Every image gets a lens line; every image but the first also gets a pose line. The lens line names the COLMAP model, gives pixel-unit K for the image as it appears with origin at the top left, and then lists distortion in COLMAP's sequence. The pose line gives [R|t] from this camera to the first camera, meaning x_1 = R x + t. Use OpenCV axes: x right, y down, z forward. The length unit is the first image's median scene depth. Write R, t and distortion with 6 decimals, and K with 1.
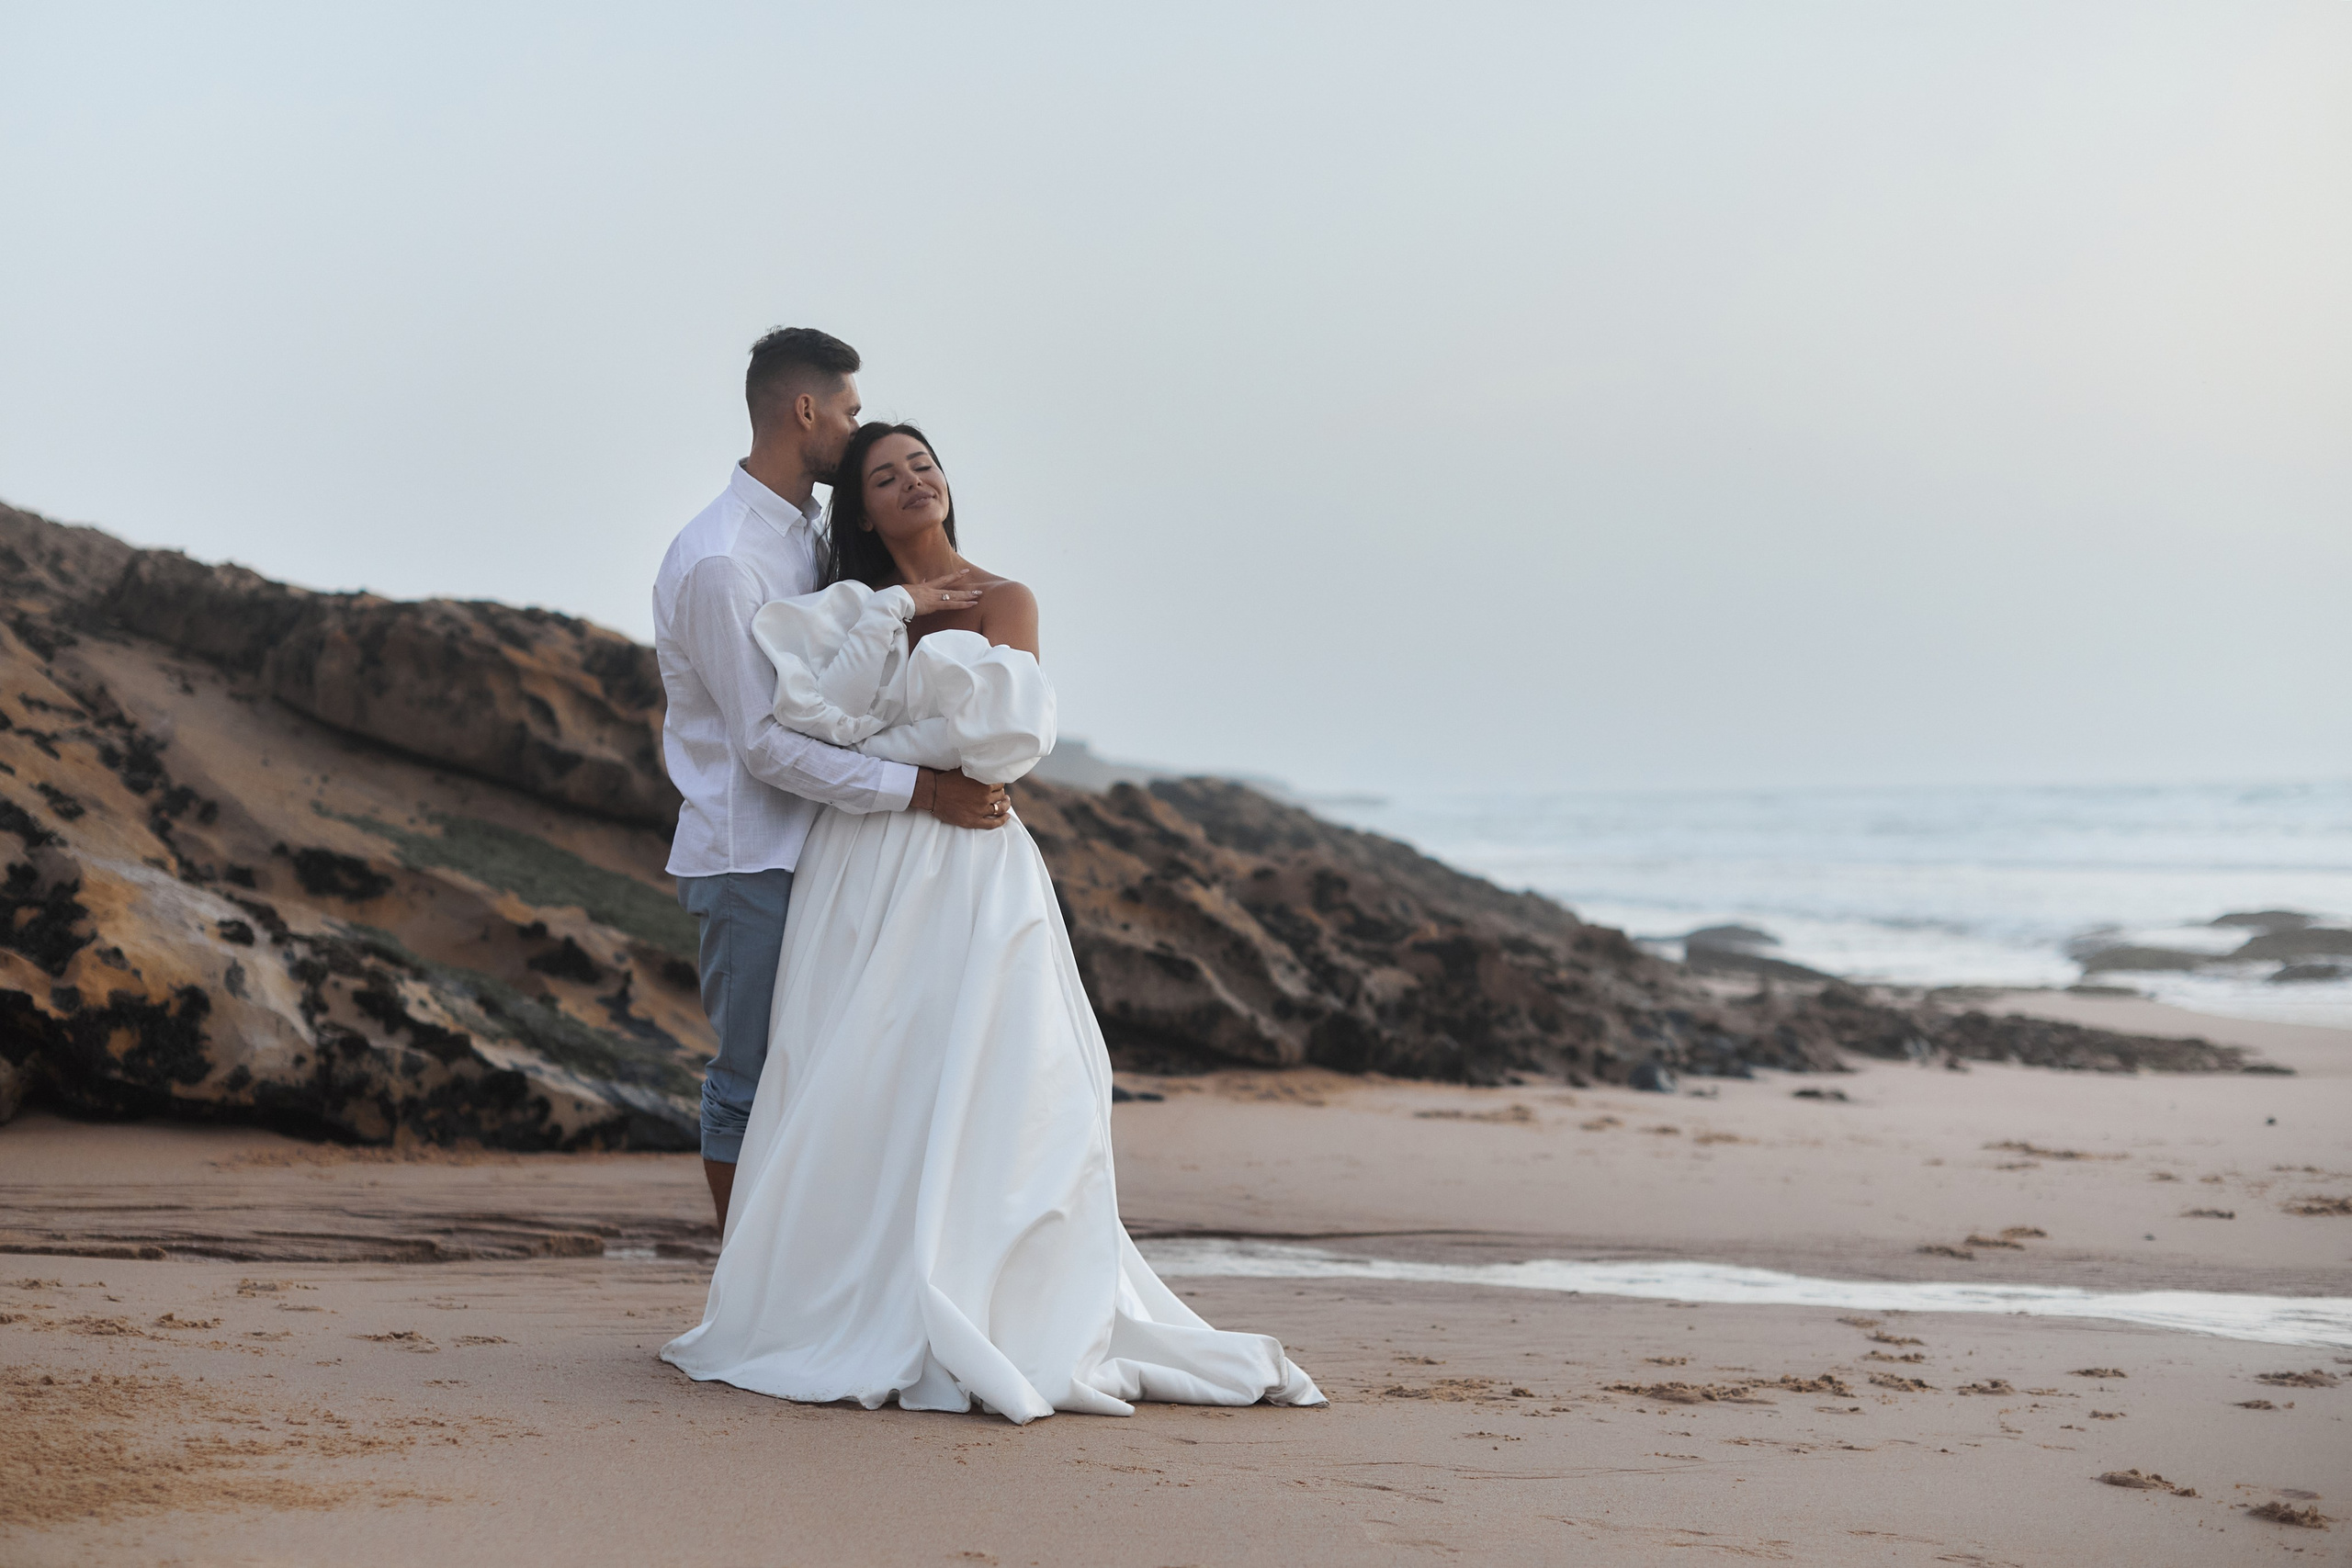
lens RADIAL K [[3553.7, 0, 1176.0], [0, 3553.7, 784.0], [0, 0, 1]] dist [-0.086867, 0.055869]
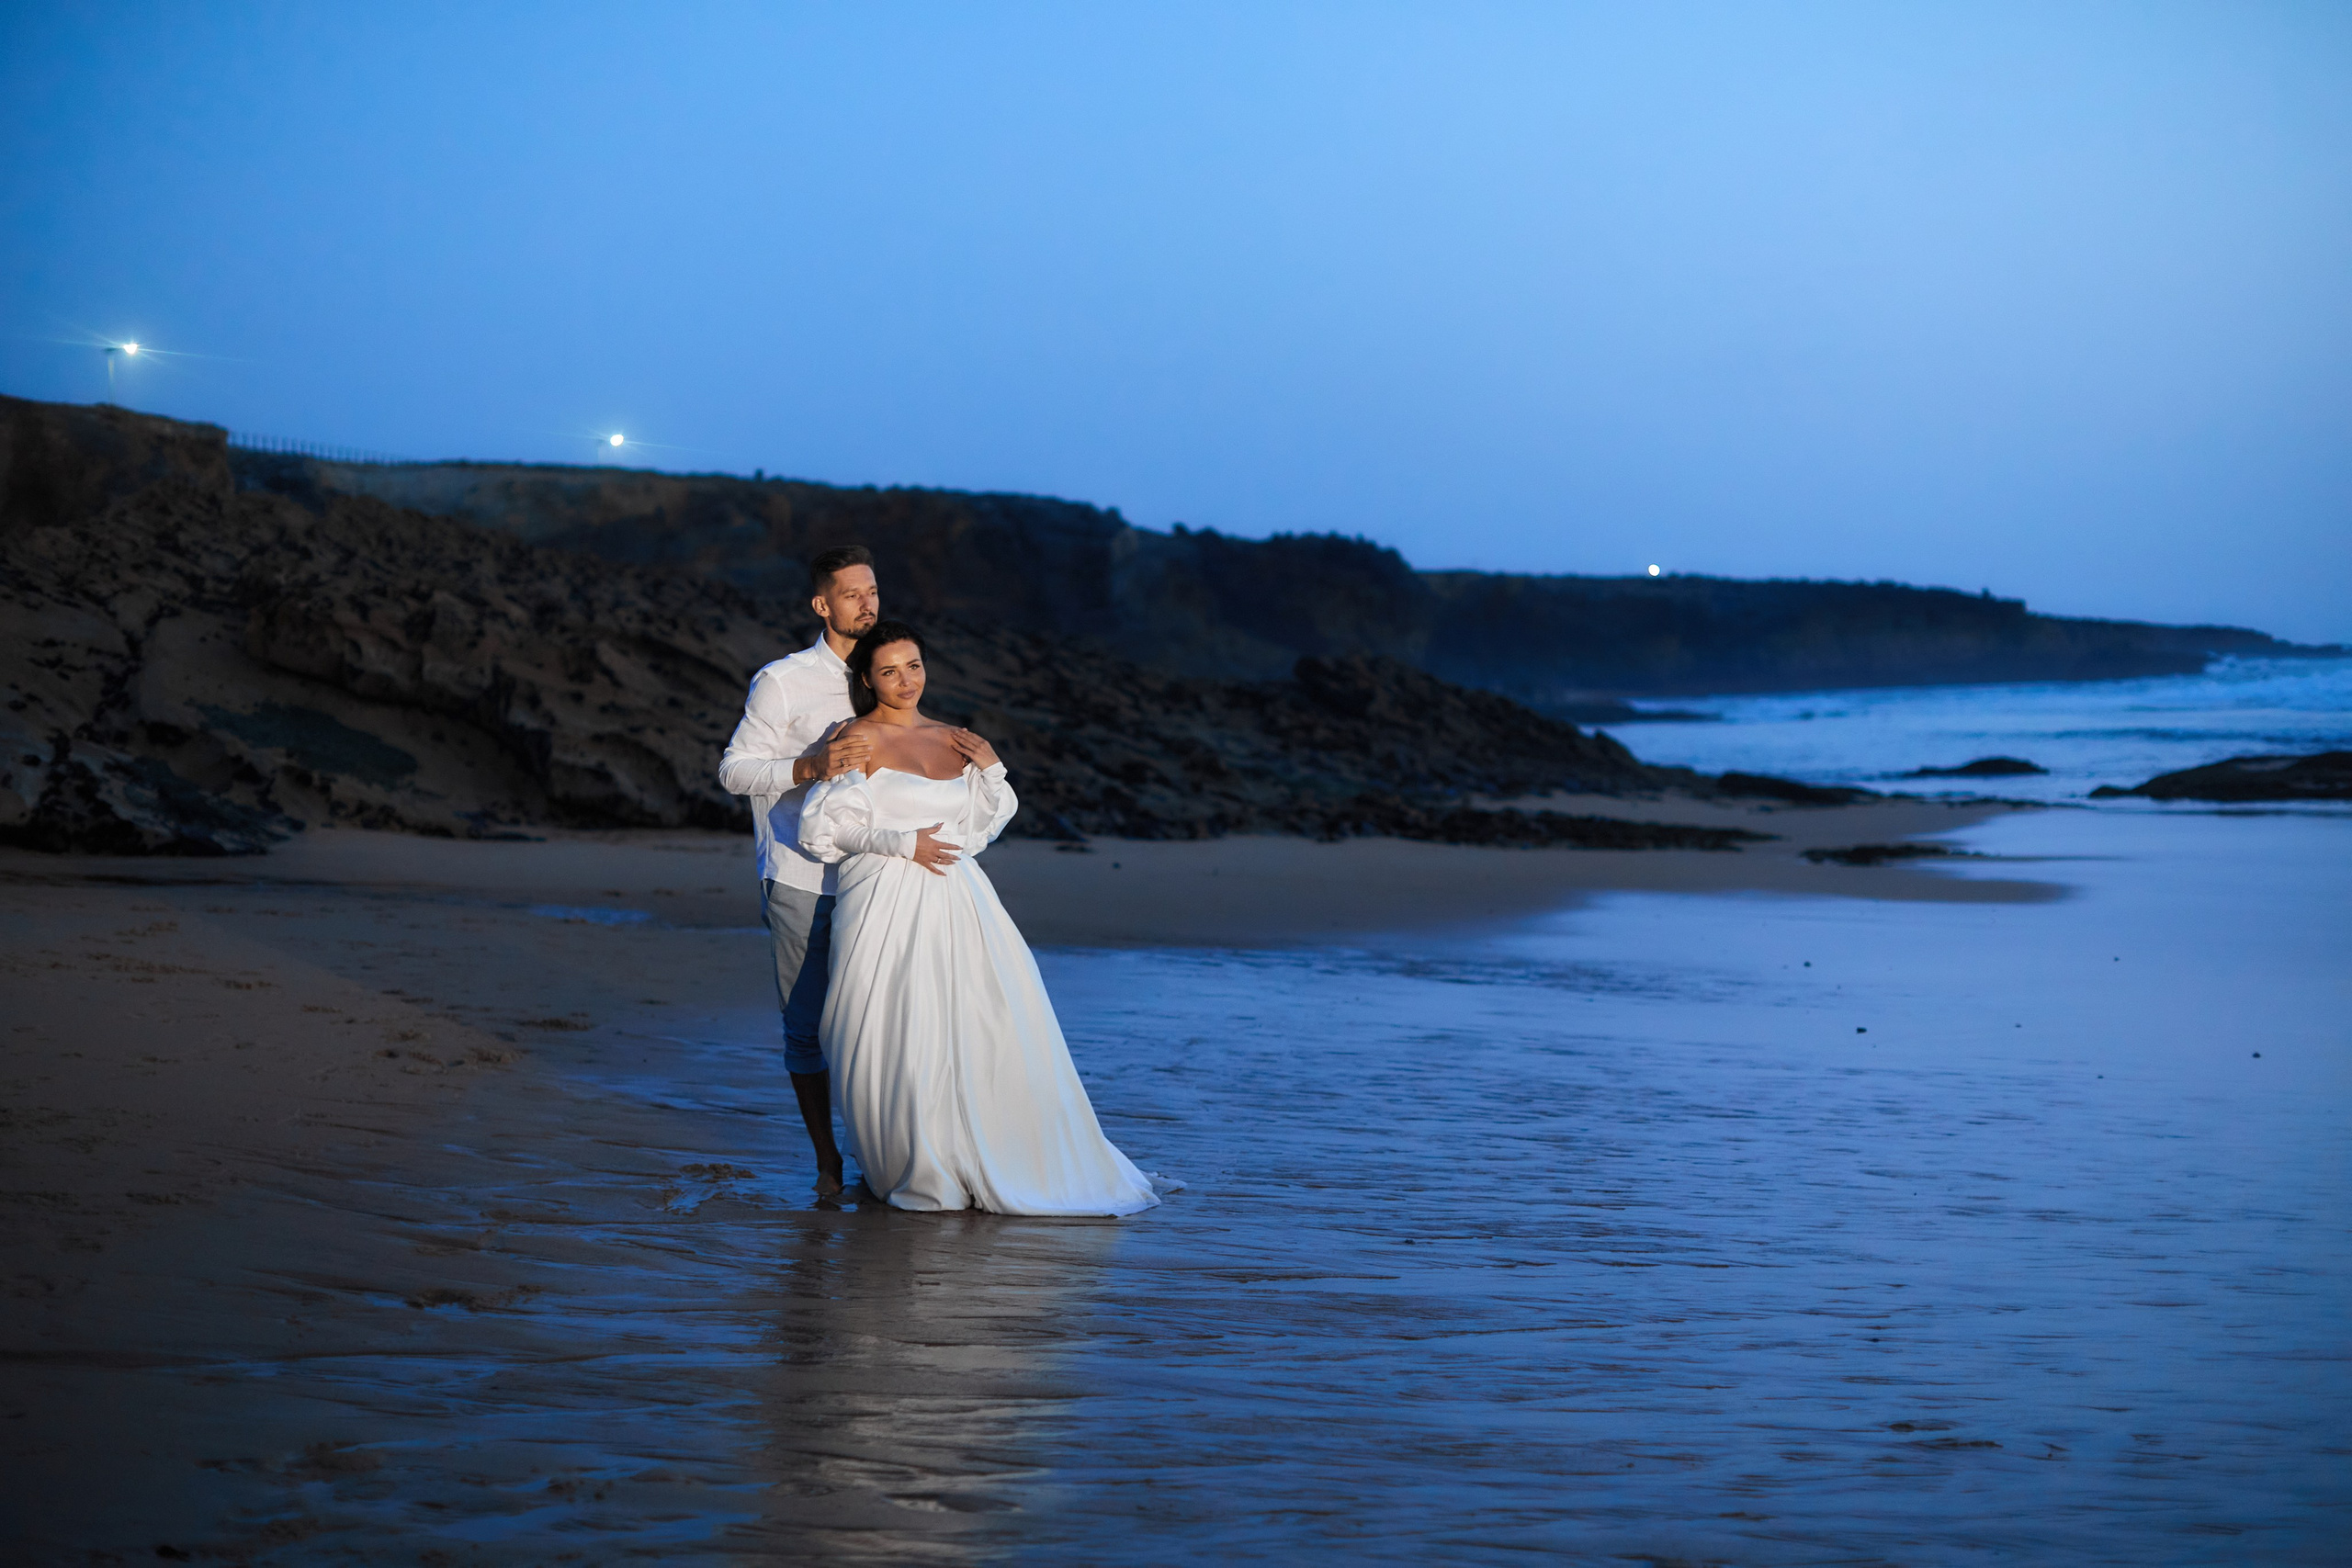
lens RADIAL K [[3357.2, 0, 1176.0], [0, 3357.2, 784.0], [0, 0, 1]] dist [-0.046780, 0.014337]
pose [[0.952212, -0.011888, -0.305207, 0.826946], [0.024009, 0.999064, 0.035988, -0.001141], [0.304493, -0.041596, 0.951606, -0.609642]]
